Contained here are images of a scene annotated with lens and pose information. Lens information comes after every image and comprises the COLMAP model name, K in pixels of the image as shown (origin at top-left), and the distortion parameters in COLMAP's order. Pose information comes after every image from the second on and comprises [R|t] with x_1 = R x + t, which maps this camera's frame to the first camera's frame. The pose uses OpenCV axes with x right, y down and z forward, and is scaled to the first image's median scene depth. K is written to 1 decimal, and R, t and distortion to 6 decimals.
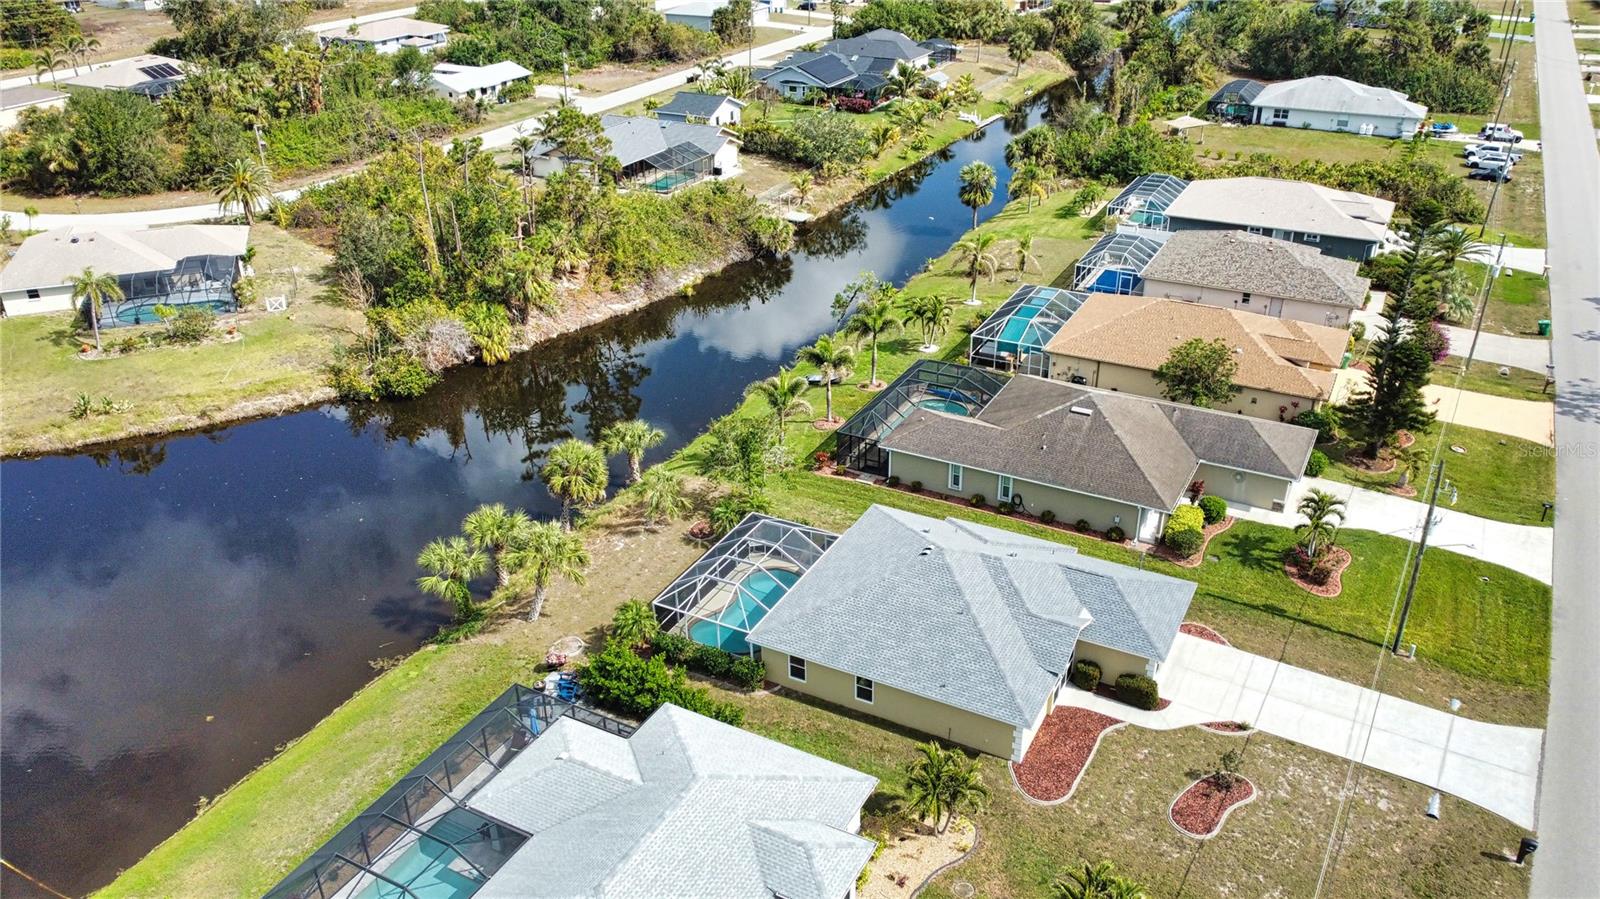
lens RADIAL K [[1209.0, 0, 801.2], [0, 1209.0, 455.0], [0, 0, 1]] dist [0.000943, -0.004797]
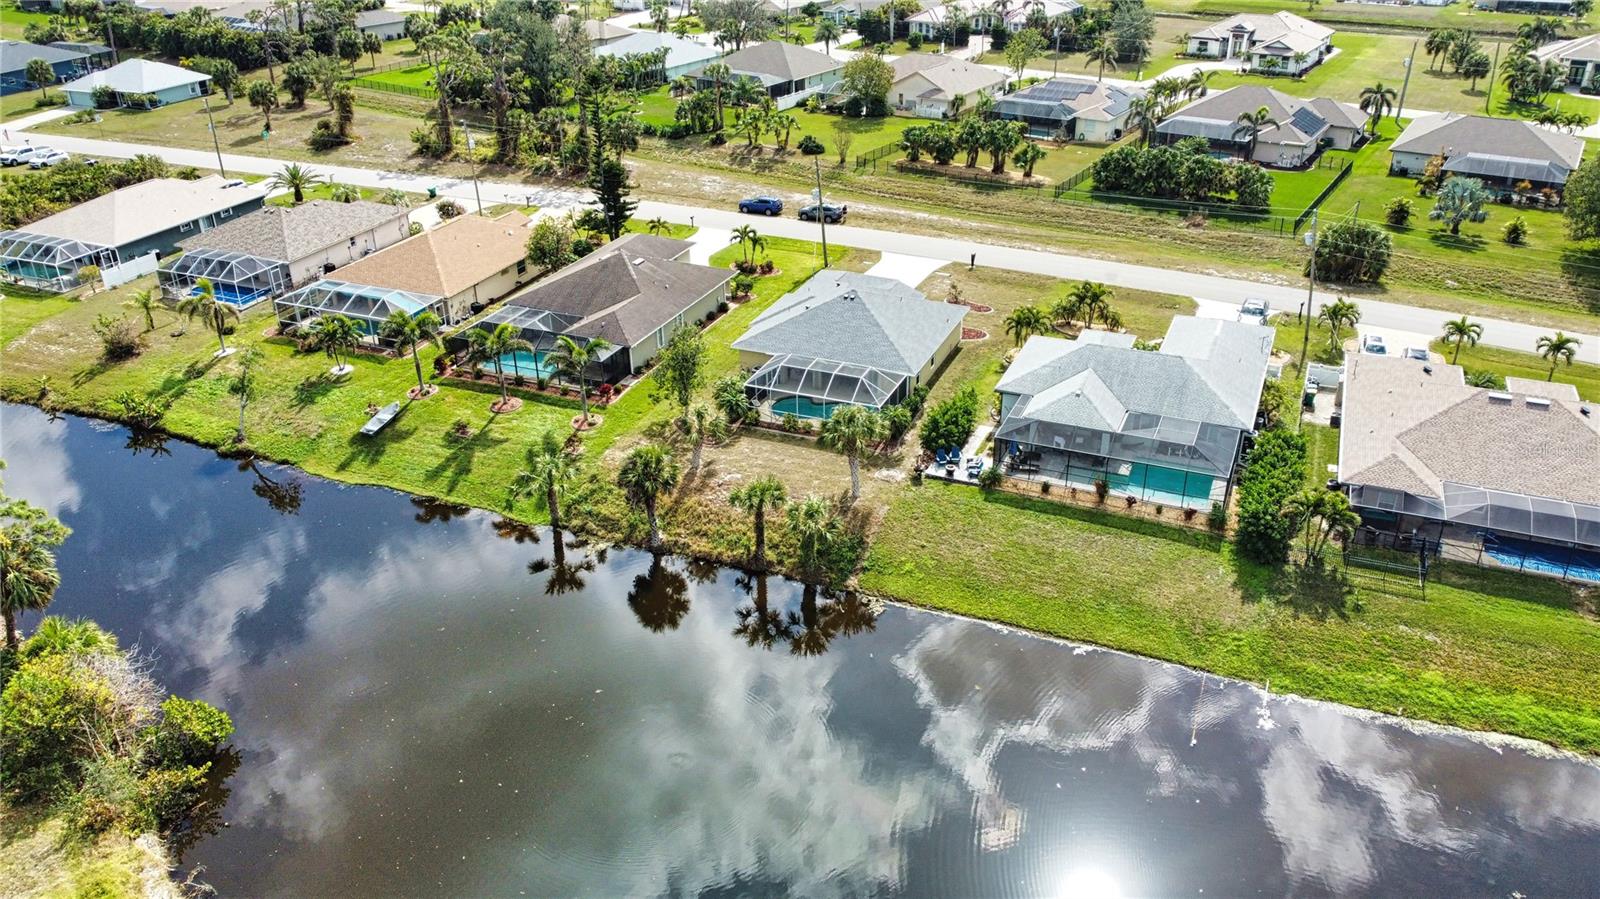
lens RADIAL K [[1218.3, 0, 800.0], [0, 1218.3, 449.5], [0, 0, 1]] dist [-0.000665, -0.003862]
pose [[-0.088452, -0.445015, 0.891144, -0.762497], [0.475024, 0.767518, 0.430429, -0.263244], [-0.875516, 0.461387, 0.143504, 0.524597]]
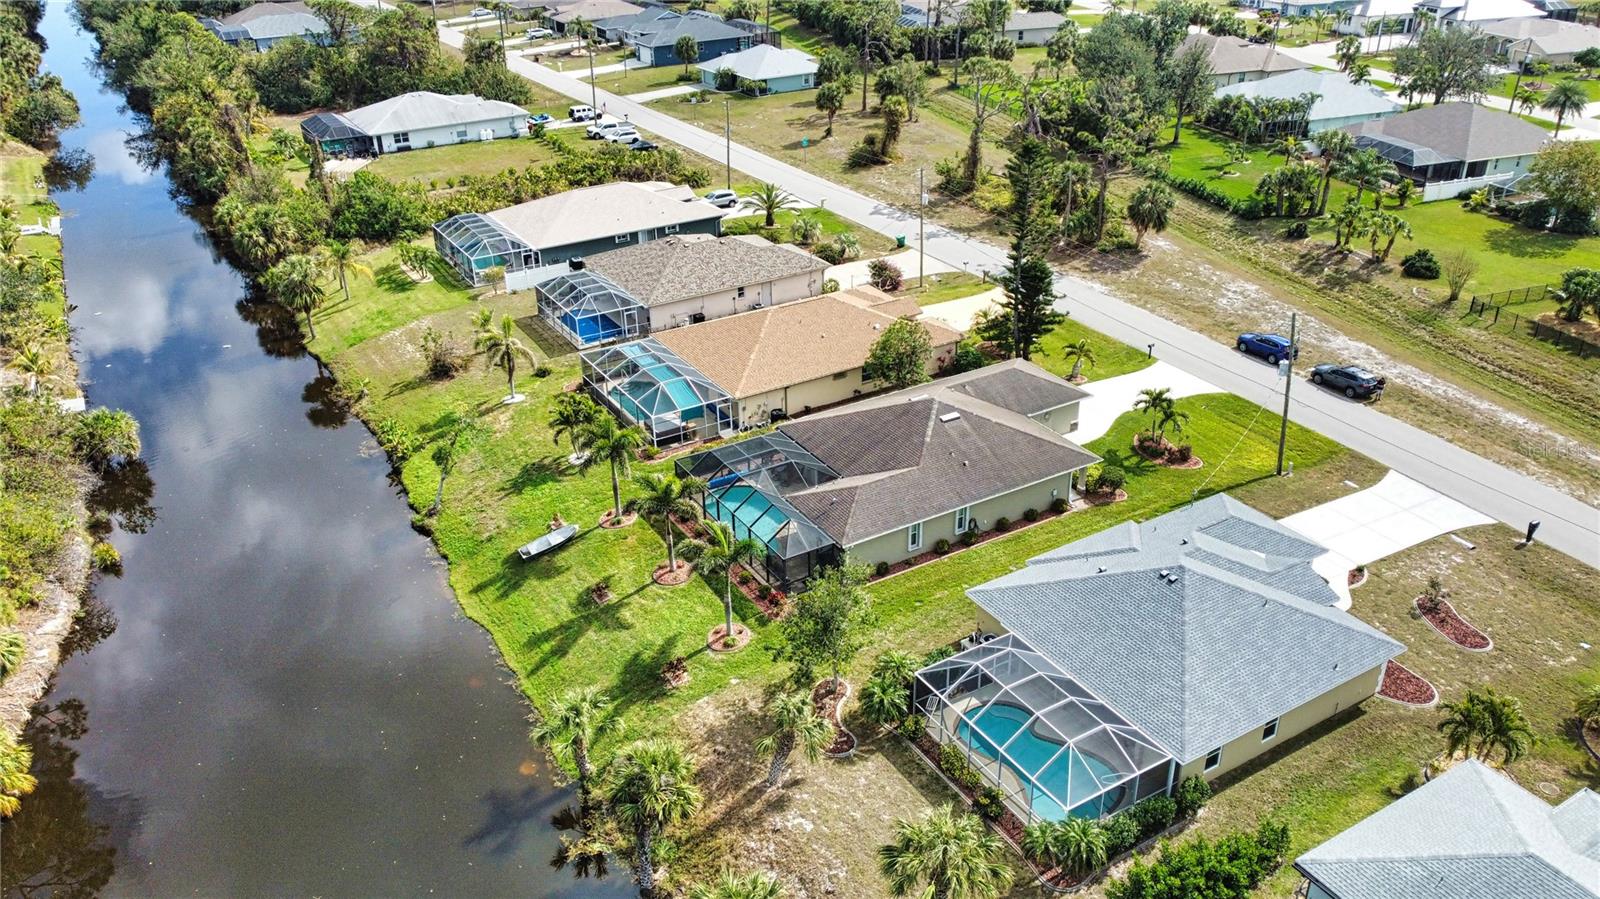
lens RADIAL K [[1209.0, 0, 801.2], [0, 1209.0, 455.0], [0, 0, 1]] dist [0.000943, -0.004797]
pose [[0.515284, -0.394527, 0.760809, -0.406763], [0.408097, 0.893585, 0.186983, -0.168220], [-0.753618, 0.214135, 0.621456, 0.348701]]
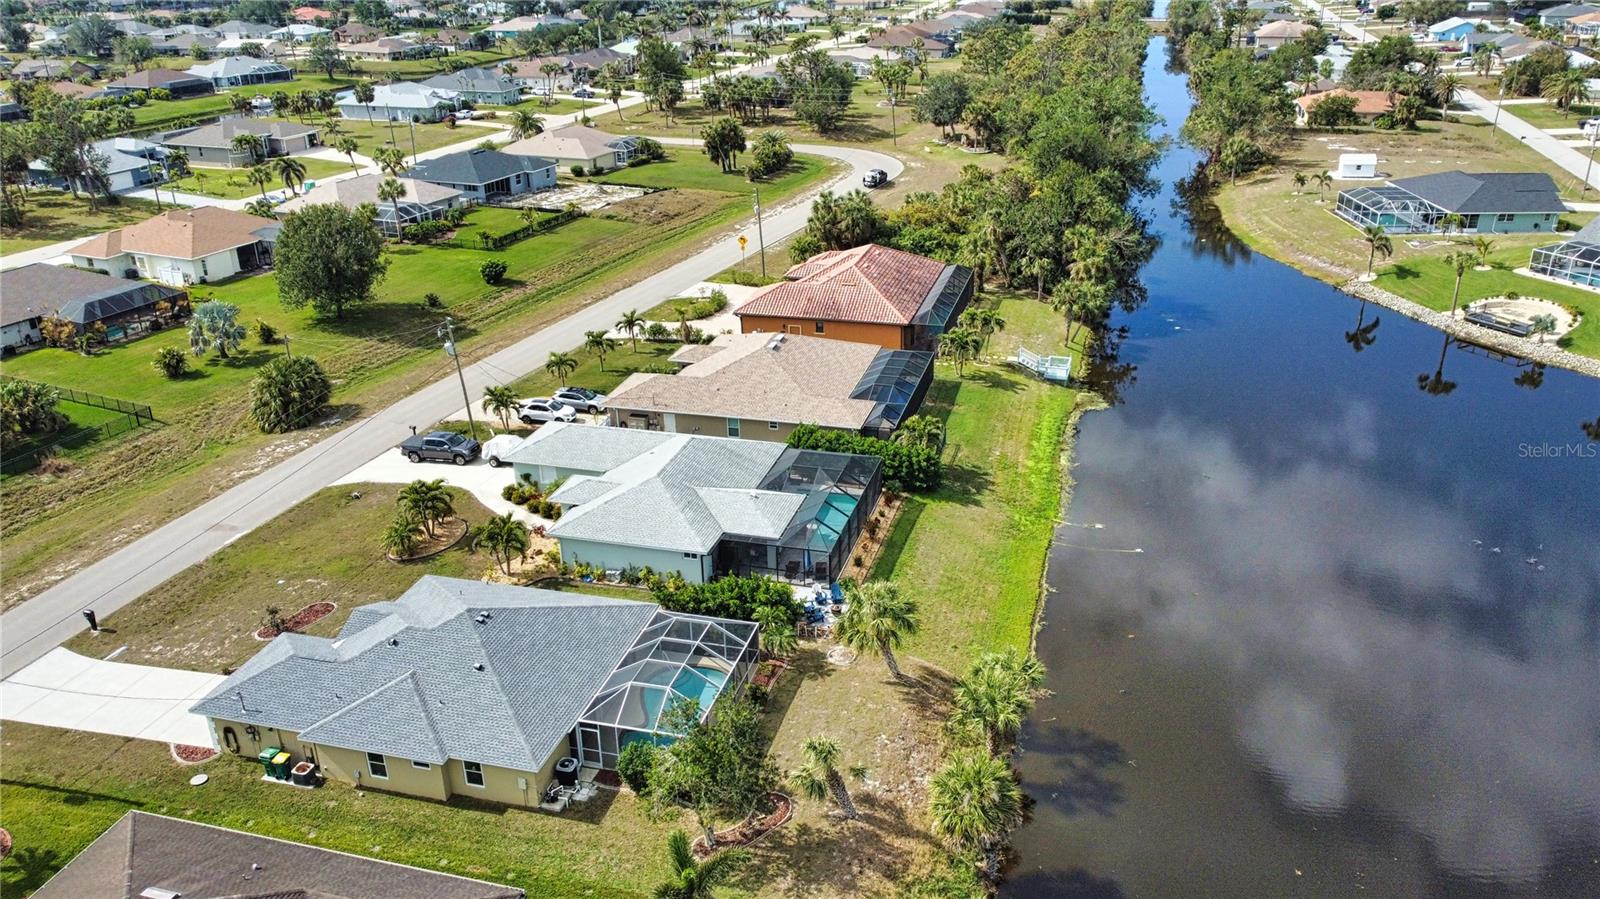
lens RADIAL K [[1210.3, 0, 806.2], [0, 1210.3, 449.3], [0, 0, 1]] dist [-0.006508, -0.001531]
pose [[-0.974380, 0.115749, -0.192838, 0.011806], [-0.077220, 0.633109, 0.770201, -0.451902], [0.211237, 0.765360, -0.607950, 0.883622]]
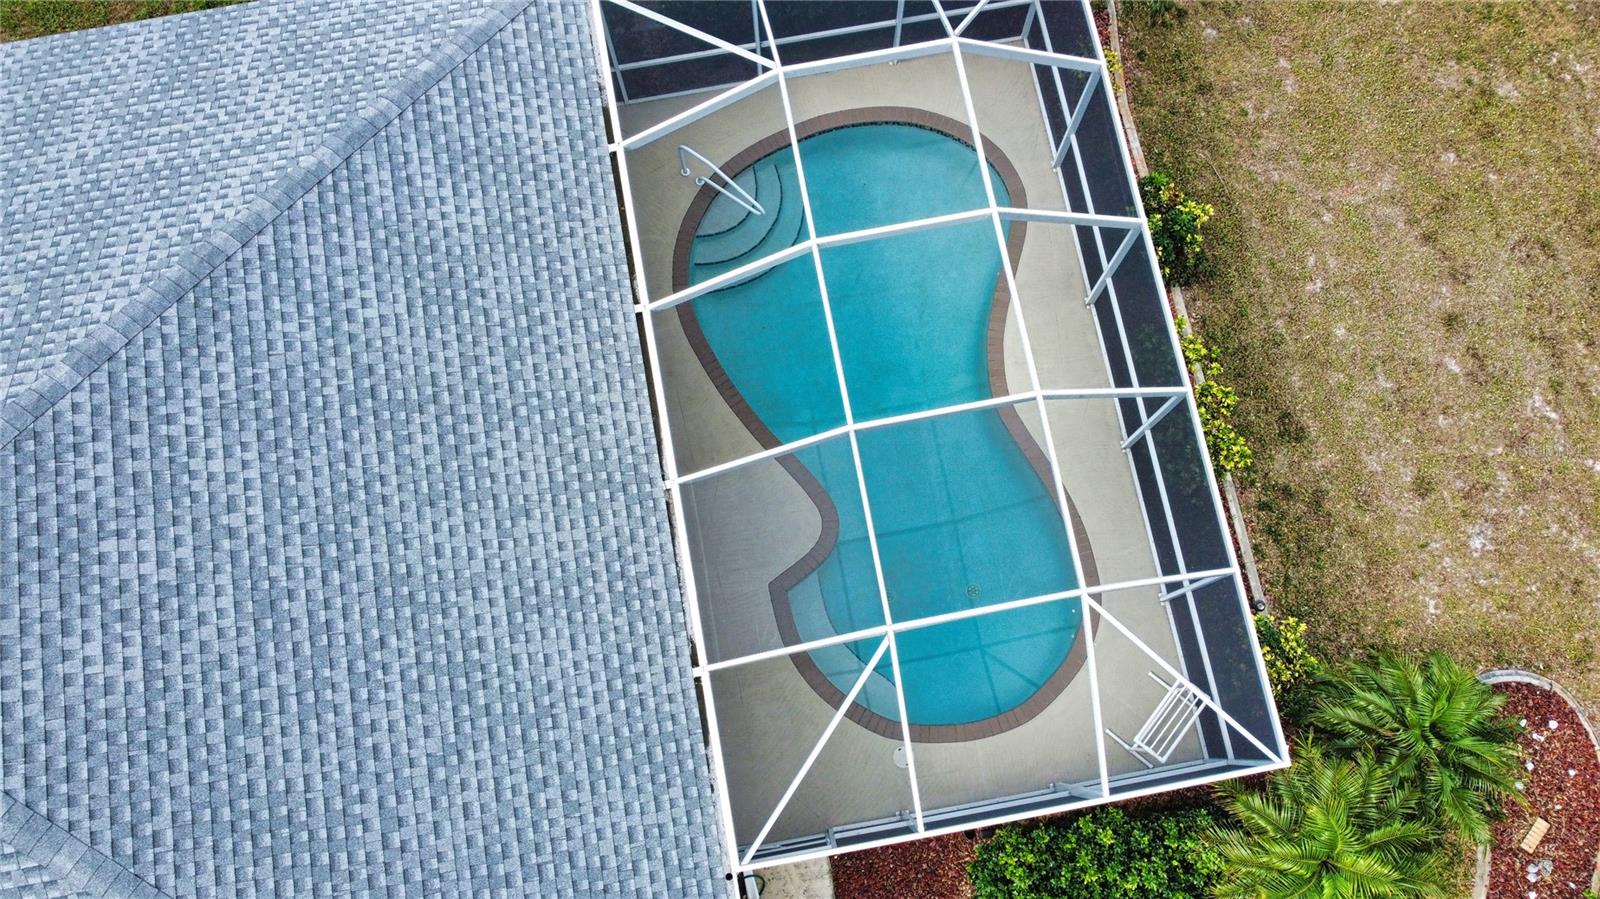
lens RADIAL K [[1209.0, 0, 801.2], [0, 1209.0, 455.0], [0, 0, 1]] dist [0.000943, -0.004797]
pose [[-0.784913, 0.606914, -0.124769, 0.006383], [-0.271478, -0.155851, 0.949742, -0.061599], [0.556966, 0.779337, 0.287093, 0.569958]]
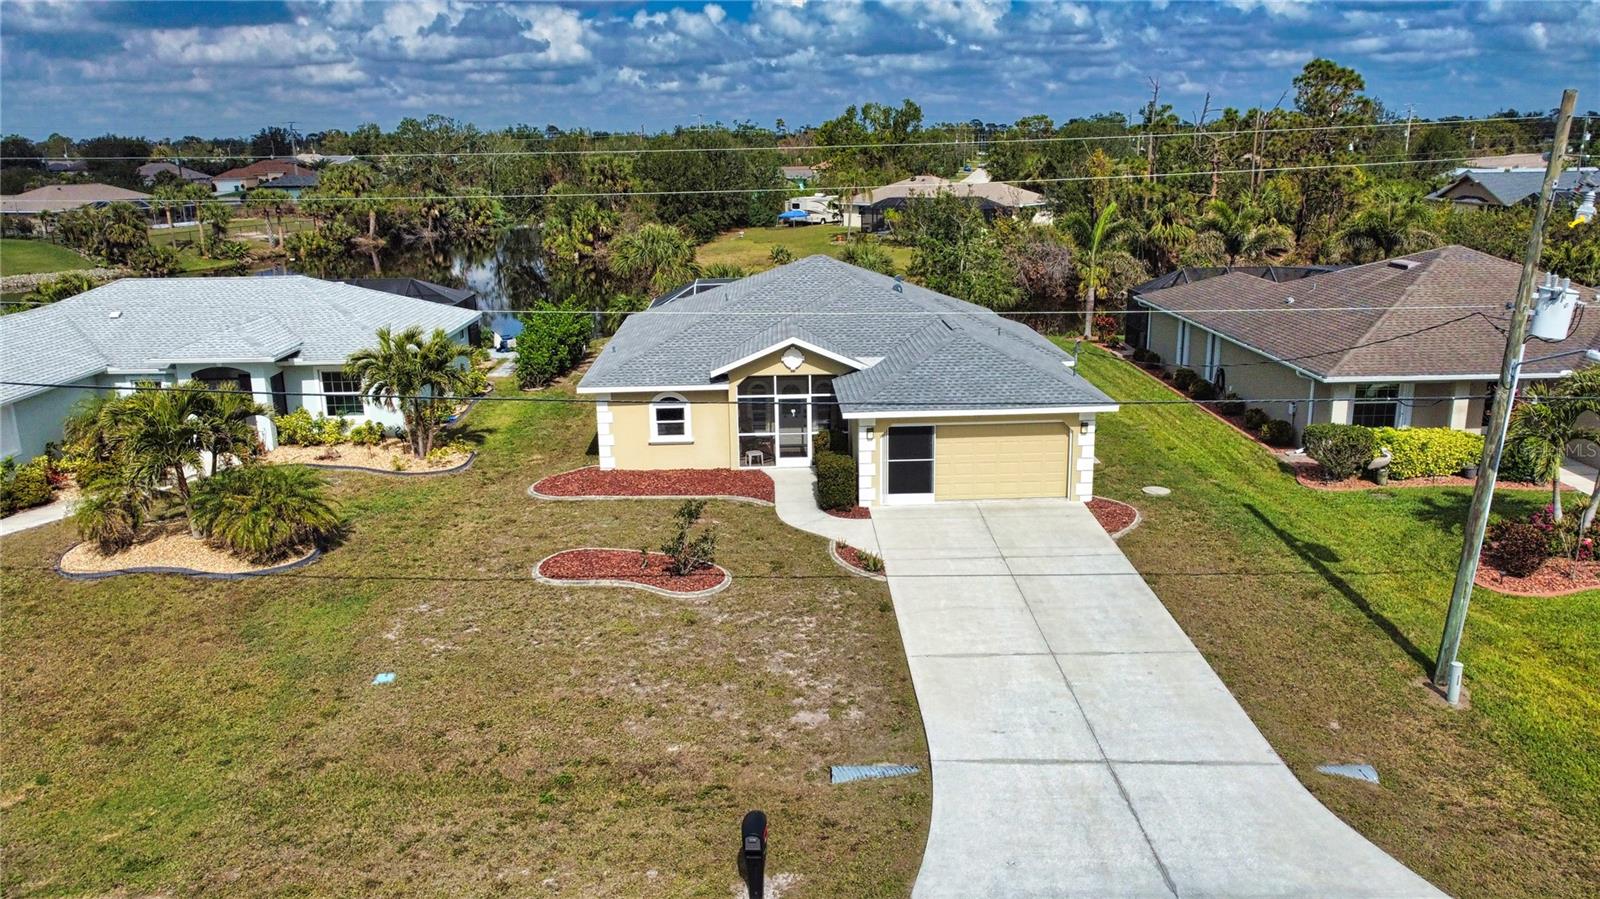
lens RADIAL K [[1209.5, 0, 804.1], [0, 1209.5, 451.3], [0, 0, 1]] dist [0.006504, -0.011809]
pose [[0.499604, 0.222196, -0.837272, 0.402688], [-0.394272, 0.918953, 0.008608, 0.100251], [0.771327, 0.325813, 0.546718, 0.368074]]
